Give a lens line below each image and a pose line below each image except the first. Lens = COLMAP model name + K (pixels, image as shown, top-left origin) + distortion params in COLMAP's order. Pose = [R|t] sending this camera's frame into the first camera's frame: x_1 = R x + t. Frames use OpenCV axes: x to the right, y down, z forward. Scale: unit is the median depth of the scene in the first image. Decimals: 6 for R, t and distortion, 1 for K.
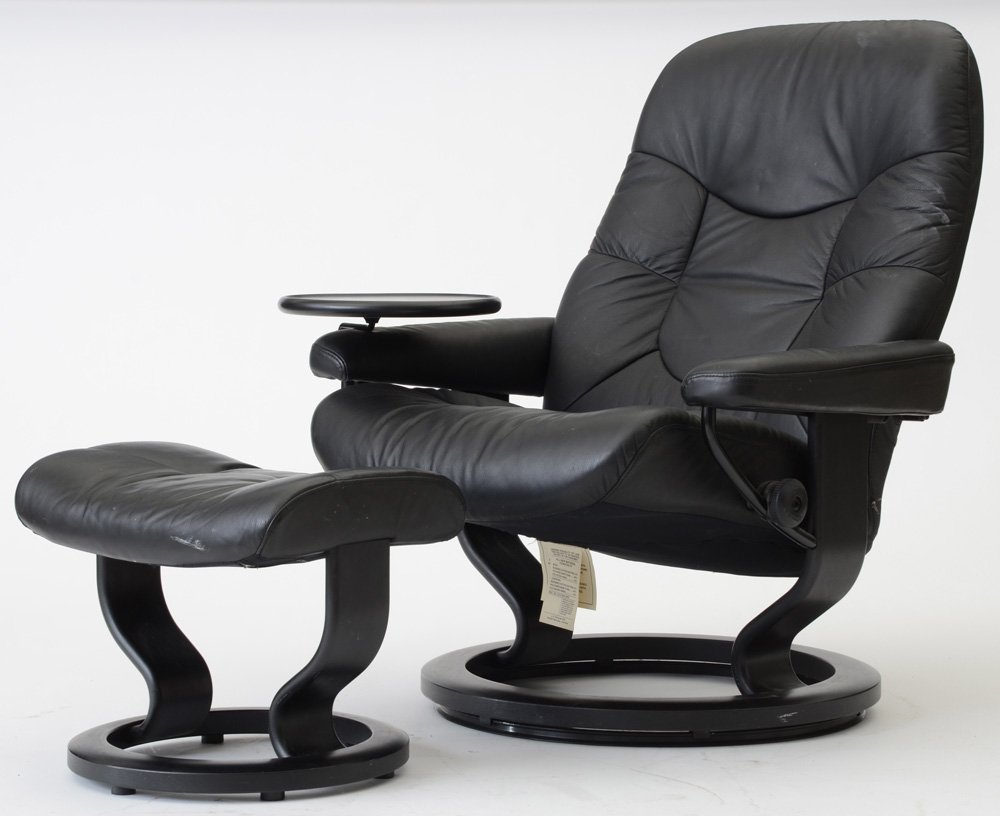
lens RADIAL K [[2968.2, 0, 530.0], [0, 2968.2, 409.5], [0, 0, 1]] dist [0.430301, 0.094038]
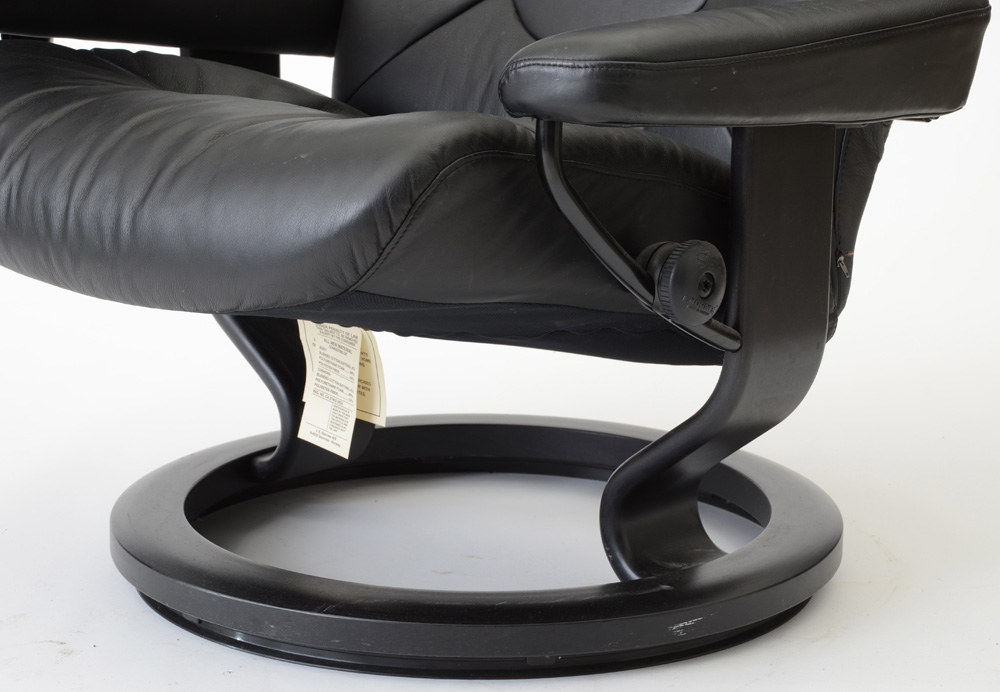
lens RADIAL K [[2787.8, 0, 517.3], [0, 2787.8, 370.9], [0, 0, 1]] dist [0.609055, 0.786518]
pose [[0.999935, 0.010922, 0.003223, 0.047176], [-0.011258, 0.990758, 0.135174, -0.022079], [-0.001717, -0.135202, 0.990817, 0.425163]]
